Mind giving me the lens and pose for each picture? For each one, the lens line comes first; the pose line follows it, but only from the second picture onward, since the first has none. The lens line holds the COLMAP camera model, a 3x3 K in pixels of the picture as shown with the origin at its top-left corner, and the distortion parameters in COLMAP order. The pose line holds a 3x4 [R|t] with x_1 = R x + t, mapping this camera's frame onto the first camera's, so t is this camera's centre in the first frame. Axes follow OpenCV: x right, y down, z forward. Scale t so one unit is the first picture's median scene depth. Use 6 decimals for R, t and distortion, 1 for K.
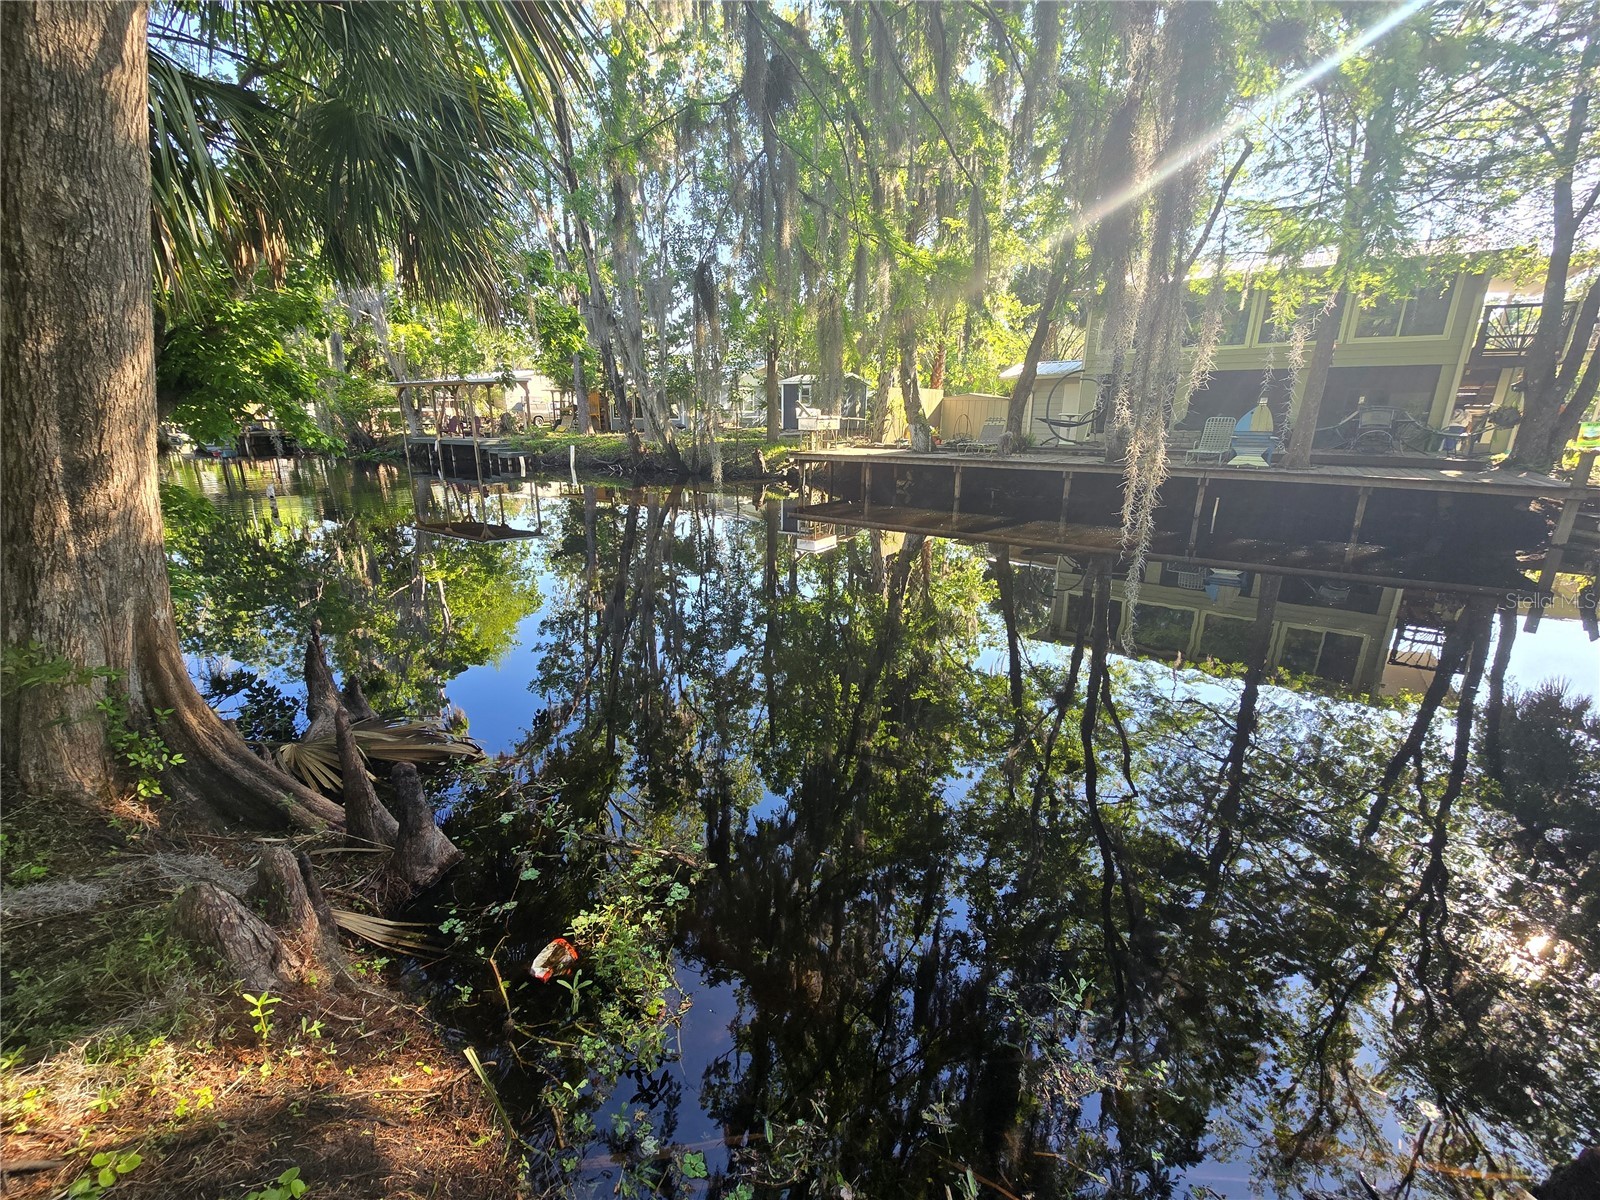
lens RADIAL K [[642.4, 0, 792.8], [0, 642.4, 605.5], [0, 0, 1]] dist [-0.002303, -0.000389]
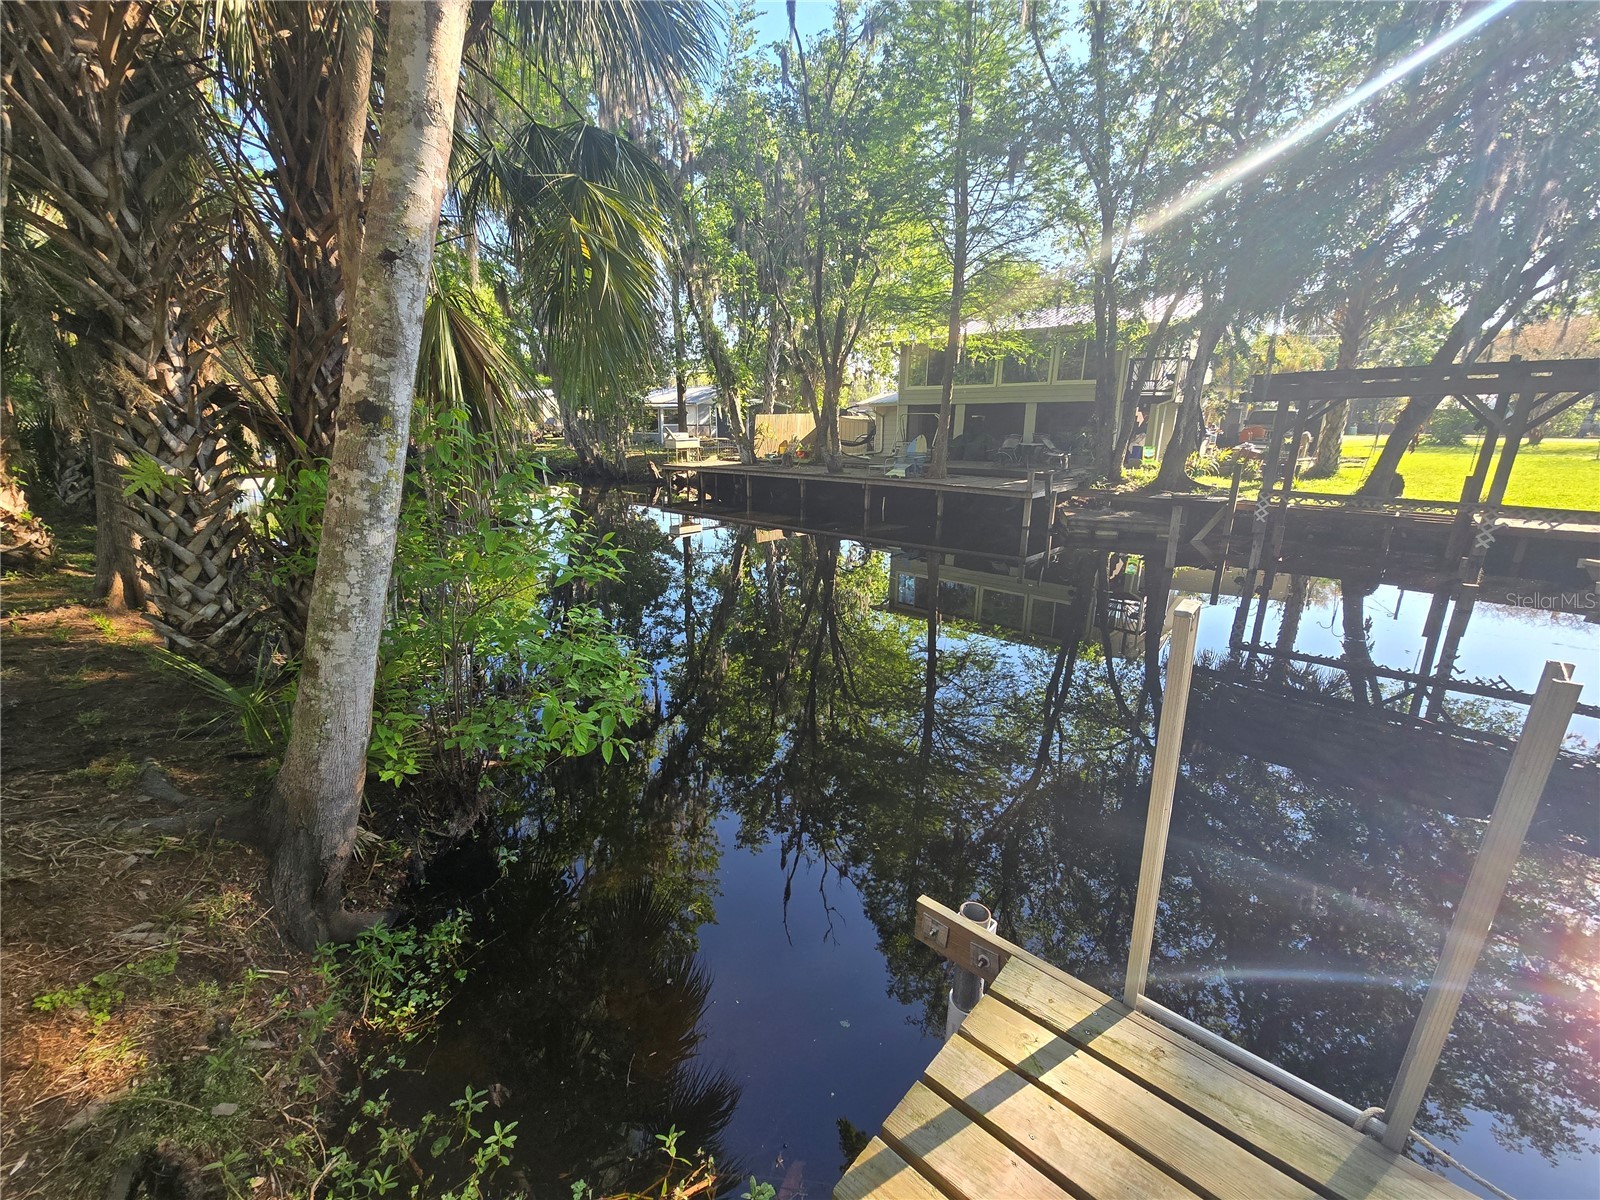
lens RADIAL K [[642.4, 0, 801.3], [0, 642.4, 600.5], [0, 0, 1]] dist [-0.002303, -0.000389]
pose [[0.993400, 0.034405, -0.109416, 0.418342], [-0.037183, 0.999033, -0.023456, 0.069913], [0.108503, 0.027370, 0.993719, -0.306103]]
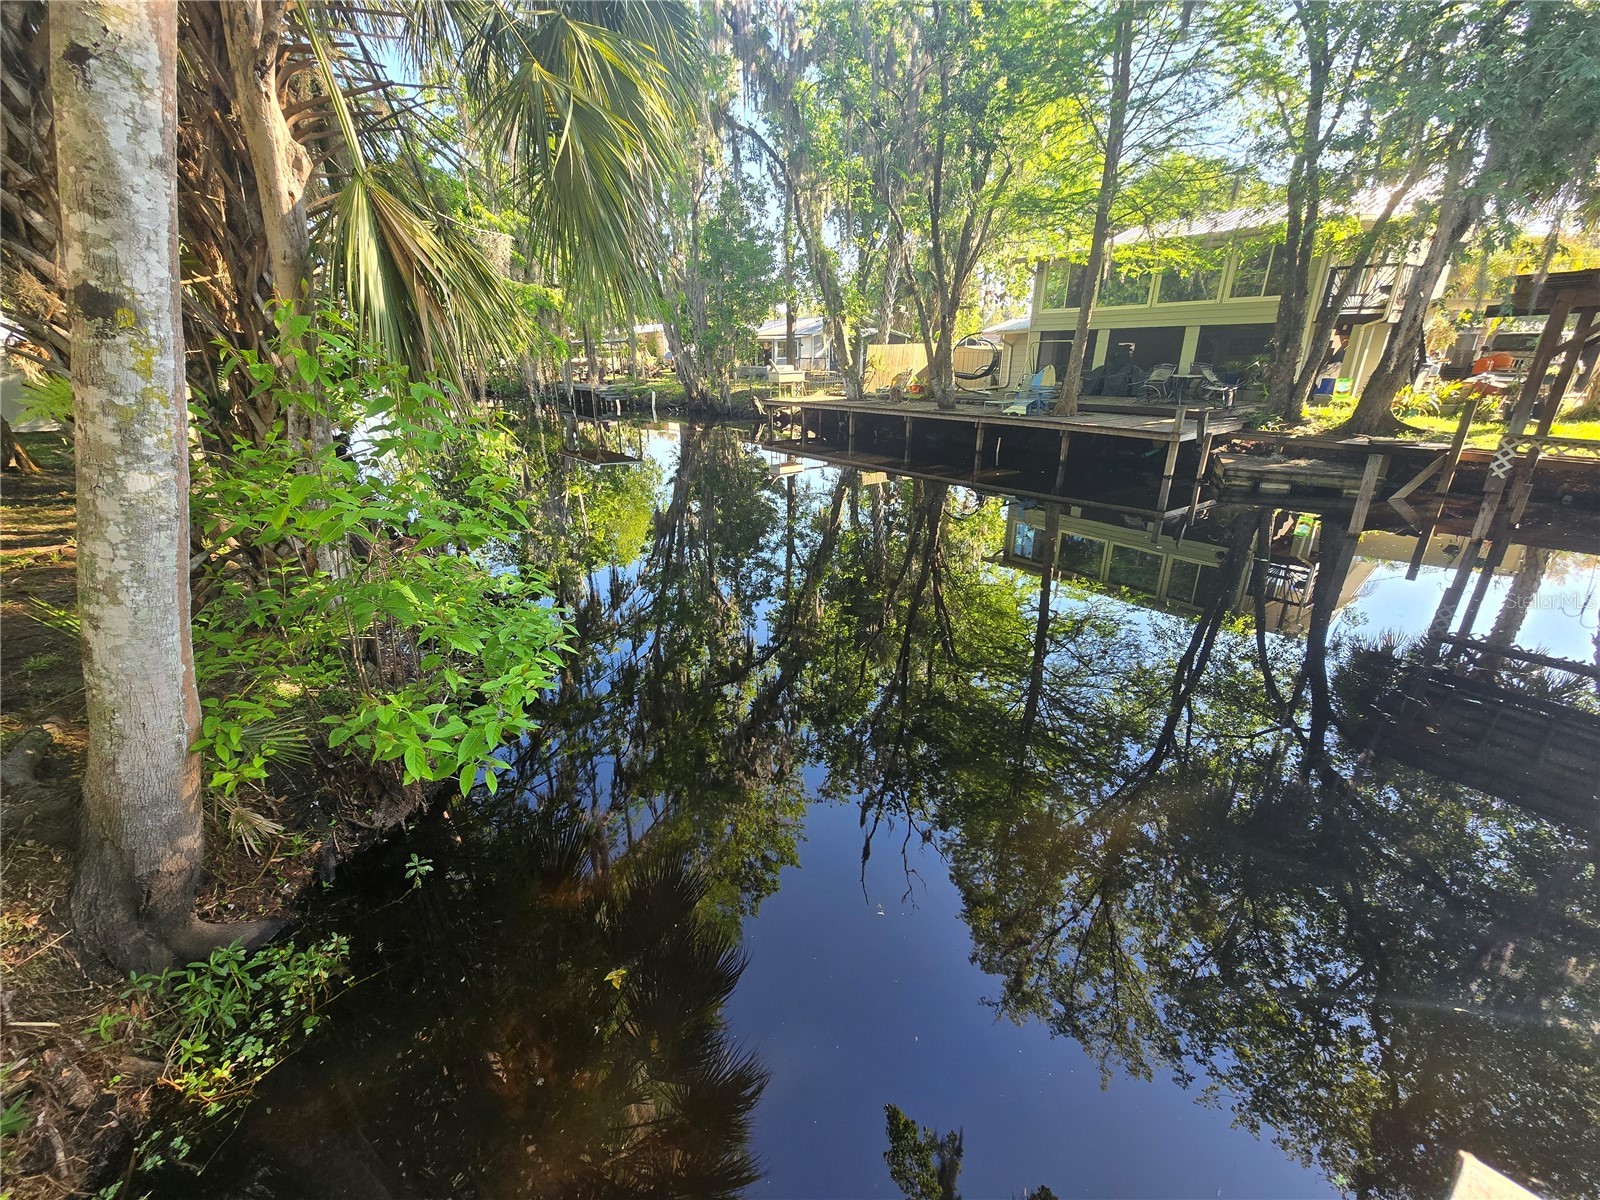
lens RADIAL K [[642.4, 0, 803.8], [0, 642.4, 600.3], [0, 0, 1]] dist [-0.002303, -0.000389]
pose [[0.954210, 0.102299, -0.281103, 0.446856], [-0.083336, 0.993414, 0.078636, 0.056666], [0.287296, -0.051609, 0.956450, -0.237527]]
